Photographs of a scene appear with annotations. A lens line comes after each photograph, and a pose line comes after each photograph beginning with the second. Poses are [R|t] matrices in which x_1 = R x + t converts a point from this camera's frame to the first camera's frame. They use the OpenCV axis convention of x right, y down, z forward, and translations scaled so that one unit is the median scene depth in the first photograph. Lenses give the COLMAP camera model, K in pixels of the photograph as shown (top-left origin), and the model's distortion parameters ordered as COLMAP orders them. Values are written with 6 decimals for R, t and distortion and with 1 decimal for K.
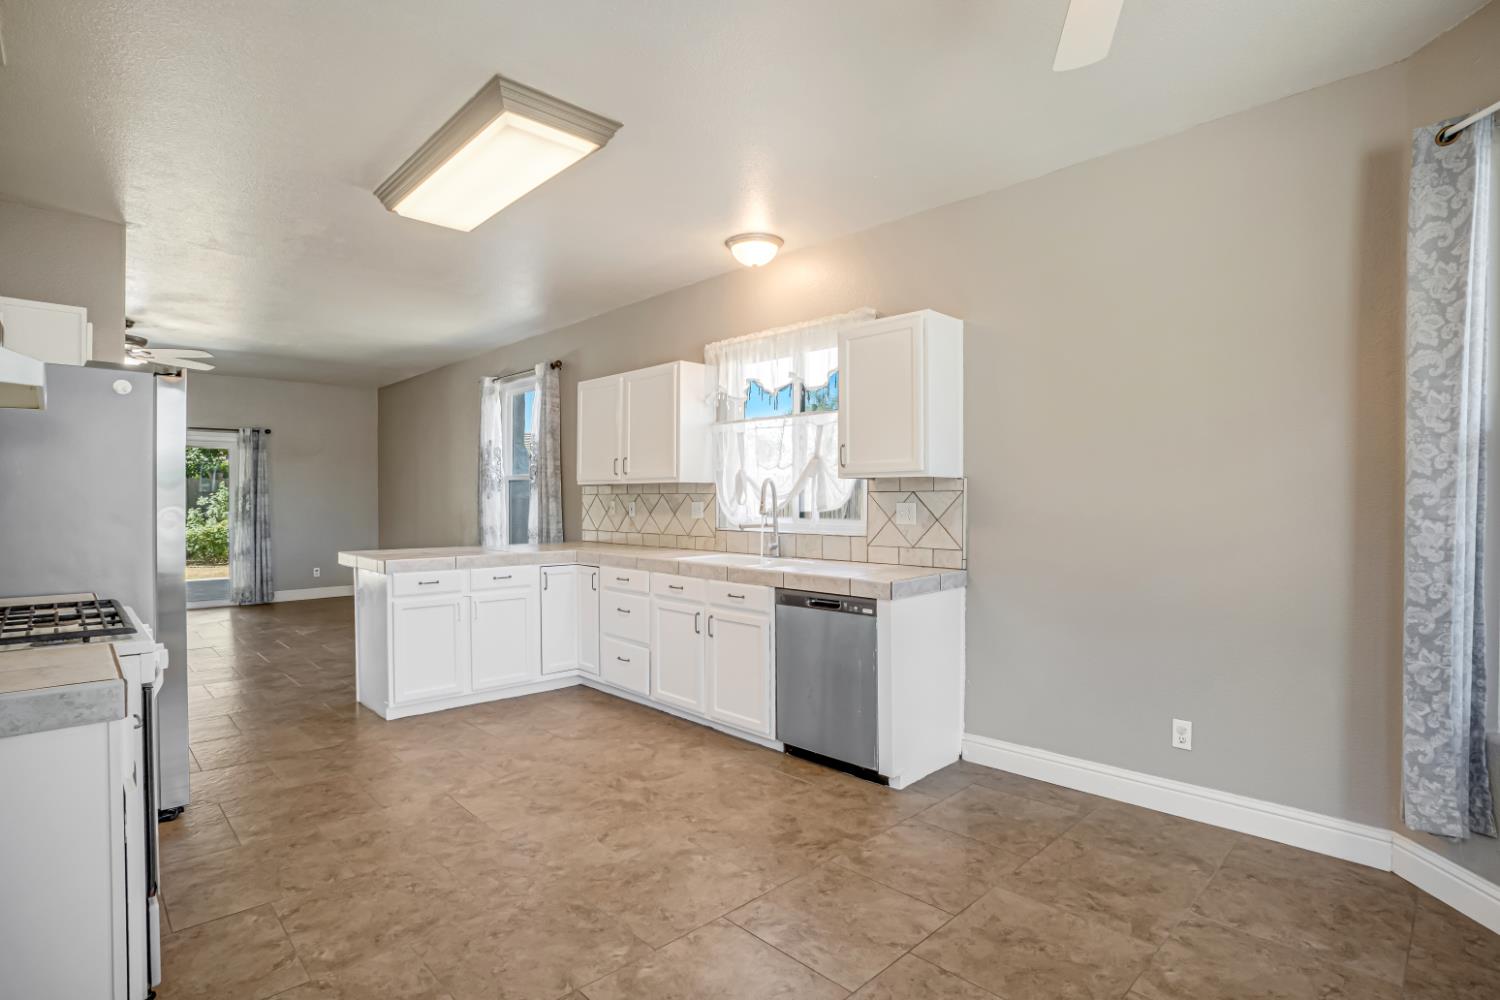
lens RADIAL K [[745.8, 0, 742.8], [0, 745.8, 496.1], [0, 0, 1]] dist [-0.074141, 0.028954]
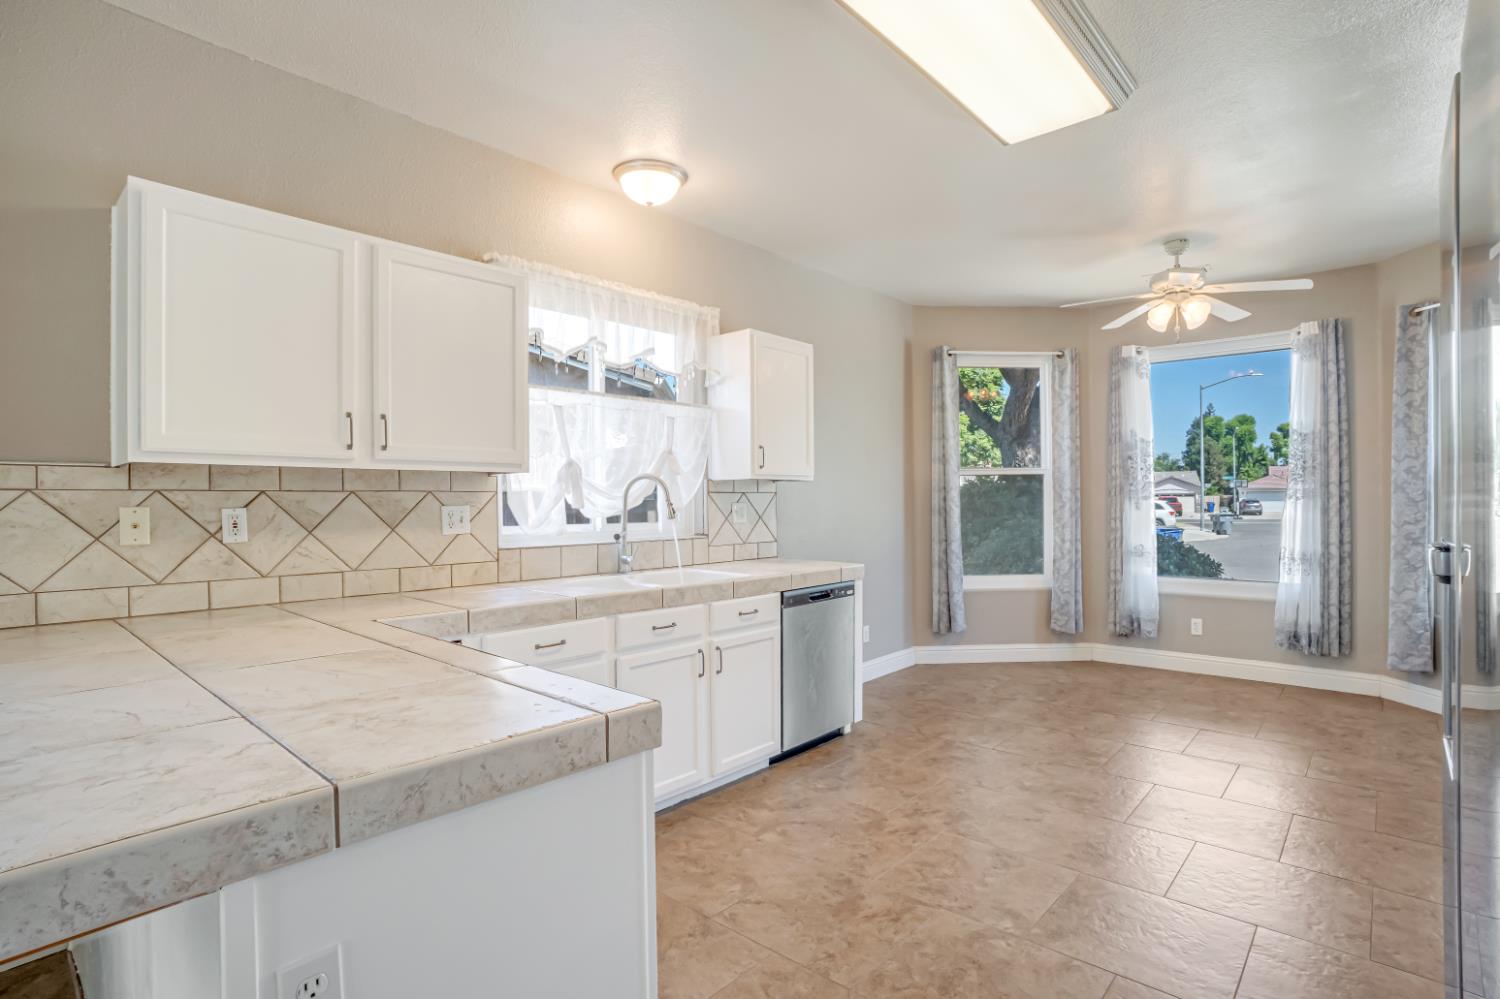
lens RADIAL K [[733.1, 0, 758.6], [0, 733.1, 499.7], [0, 0, 1]] dist [-0.069649, 0.030466]
pose [[-0.079782, 0.001808, 0.996811, -0.879135], [0.003294, 0.999993, -0.001551, 0.006418], [-0.996807, 0.003160, -0.079788, 1.093548]]
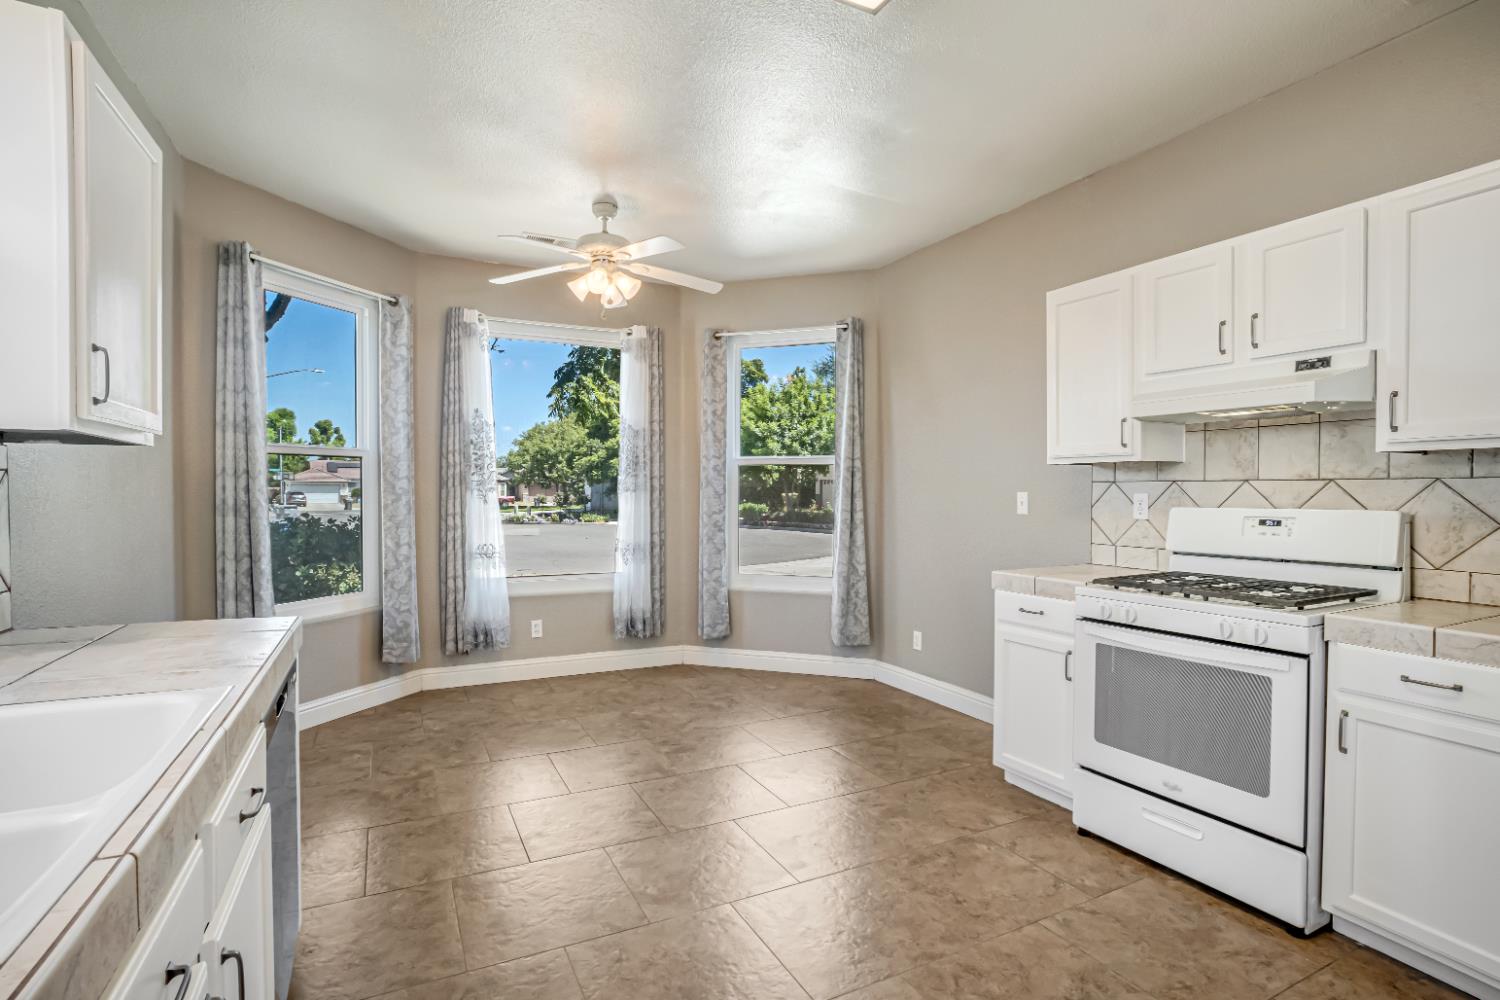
lens RADIAL K [[720.5, 0, 740.8], [0, 720.5, 498.4], [0, 0, 1]] dist [-0.071513, 0.024843]
pose [[-0.953198, -0.005253, 0.302300, -0.295351], [-0.002857, 0.999961, 0.008368, 0.006685], [-0.302332, 0.007112, -0.953176, 1.252690]]
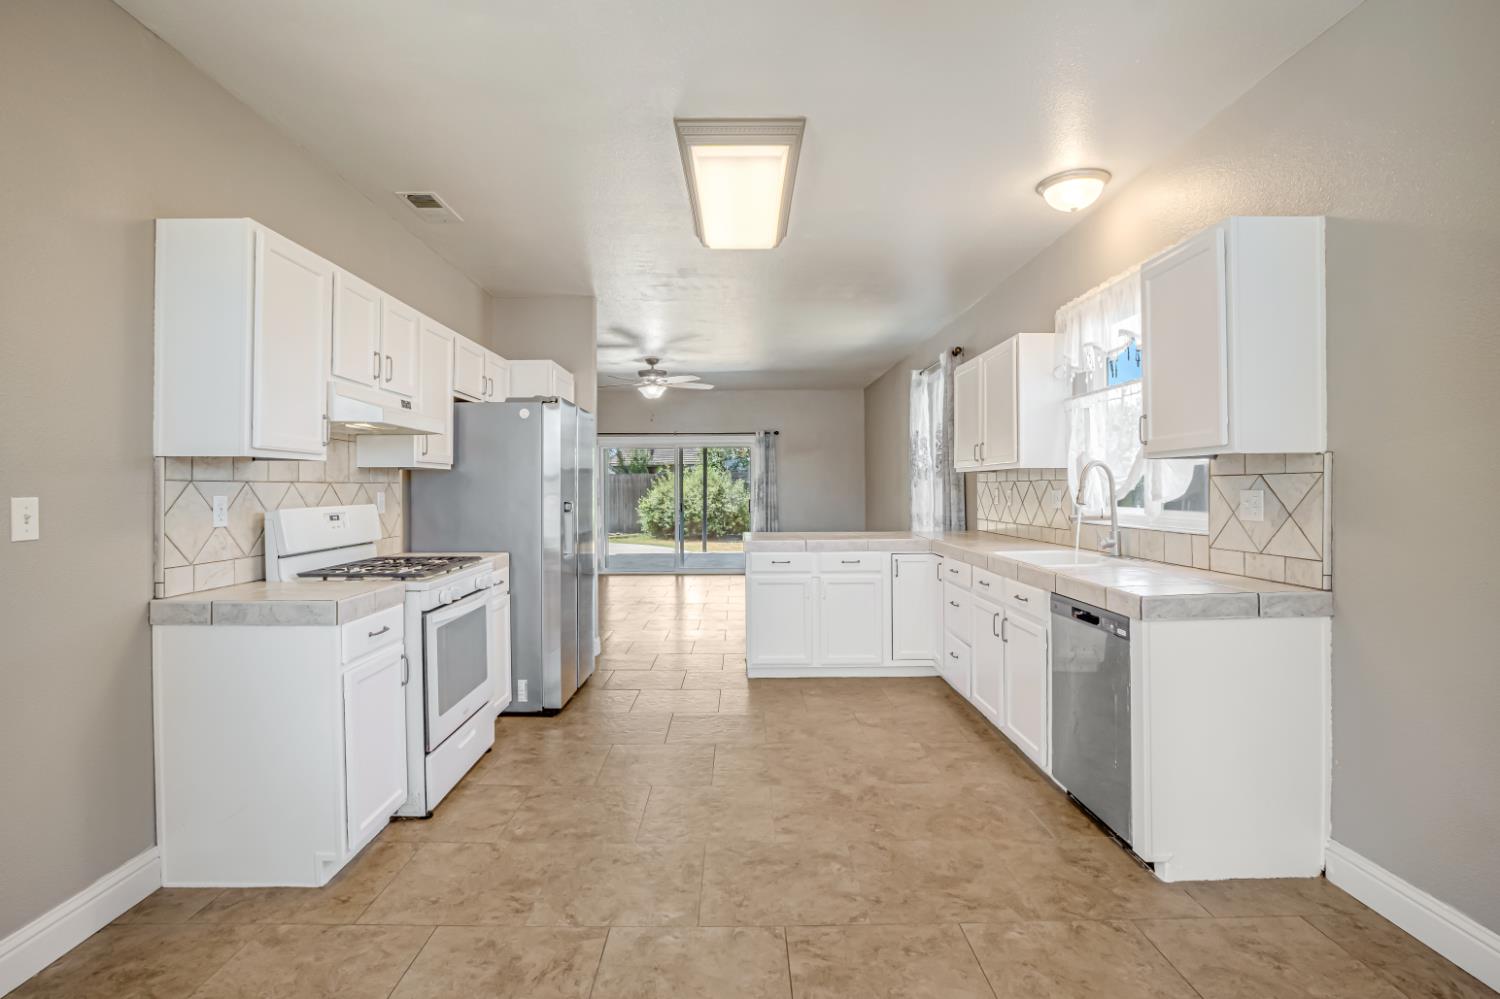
lens RADIAL K [[728.7, 0, 740.0], [0, 728.7, 481.9], [0, 0, 1]] dist [-0.058202, 0.025924]
pose [[0.723520, -0.010426, -0.690225, 0.347885], [0.008170, 0.999945, -0.006540, 0.001576], [0.690255, -0.000907, 0.723566, 0.172013]]
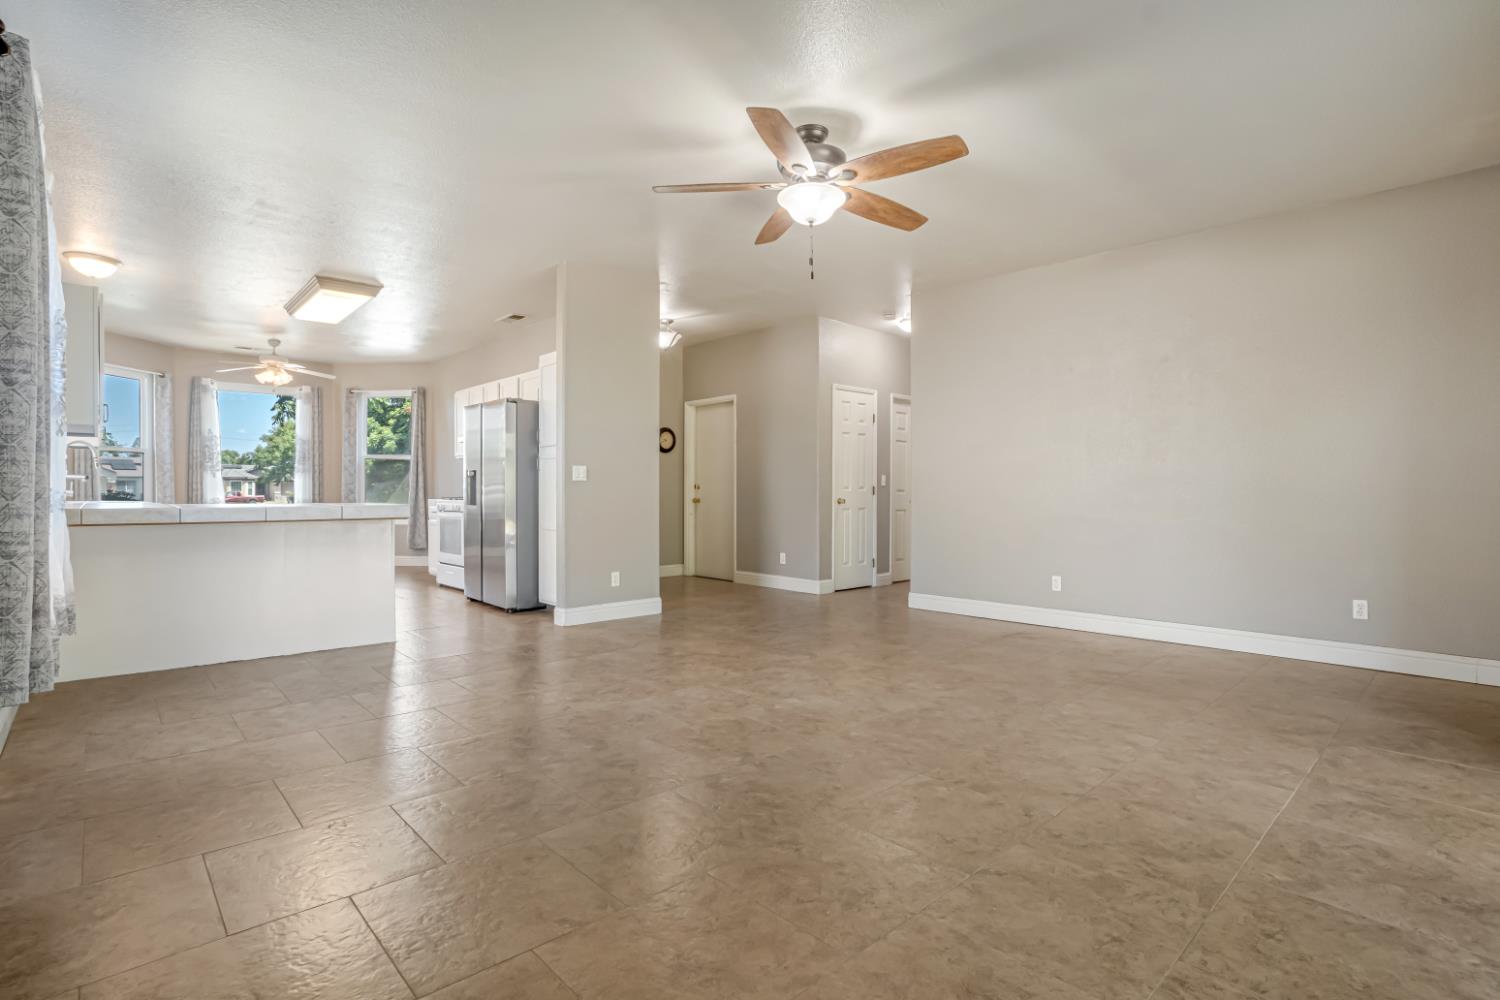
lens RADIAL K [[720.5, 0, 740.8], [0, 720.5, 498.4], [0, 0, 1]] dist [-0.071513, 0.024843]
pose [[-0.999820, -0.002435, 0.018798, -1.316979], [-0.002305, 0.999973, 0.006939, 0.076948], [-0.018815, 0.006895, -0.999799, 2.524291]]
